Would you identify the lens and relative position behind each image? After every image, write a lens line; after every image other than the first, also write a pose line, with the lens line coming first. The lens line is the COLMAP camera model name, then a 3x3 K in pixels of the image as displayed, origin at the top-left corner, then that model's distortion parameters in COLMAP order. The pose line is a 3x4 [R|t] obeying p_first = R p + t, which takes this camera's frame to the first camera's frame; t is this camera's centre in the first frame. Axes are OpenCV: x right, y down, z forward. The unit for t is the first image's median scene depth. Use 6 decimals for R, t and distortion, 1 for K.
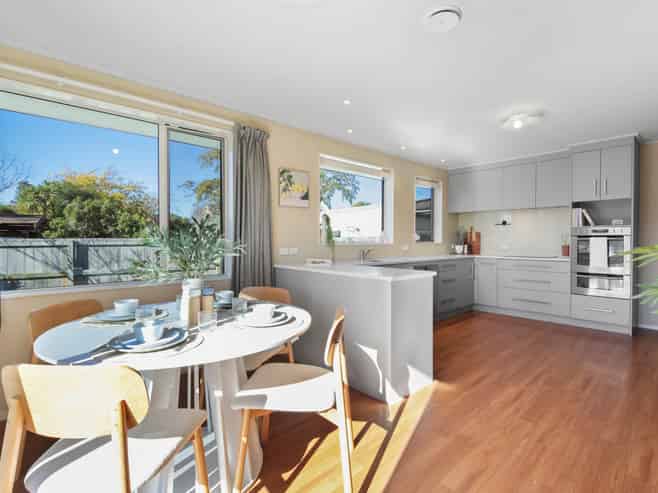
lens RADIAL K [[324.2, 0, 329.0], [0, 324.2, 246.5], [0, 0, 1]] dist [-0.011714, -0.001112]
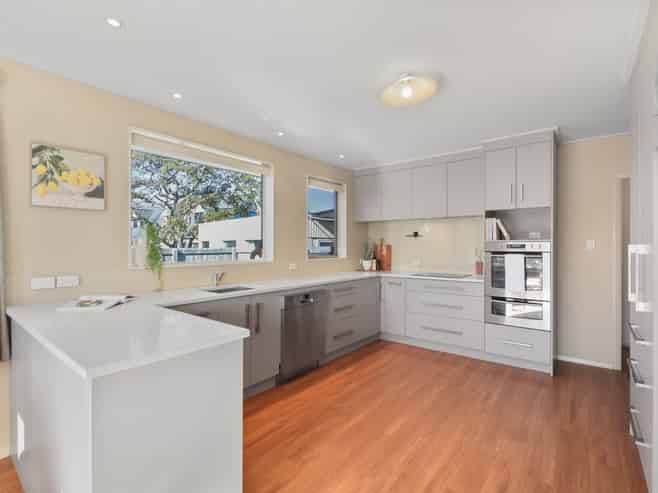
lens RADIAL K [[324.2, 0, 329.0], [0, 324.2, 246.5], [0, 0, 1]] dist [-0.011714, -0.001112]
pose [[0.983699, -0.000189, 0.179823, 0.216723], [0.004555, 0.999705, -0.023867, -0.028352], [-0.179766, 0.024297, 0.983409, 0.264202]]
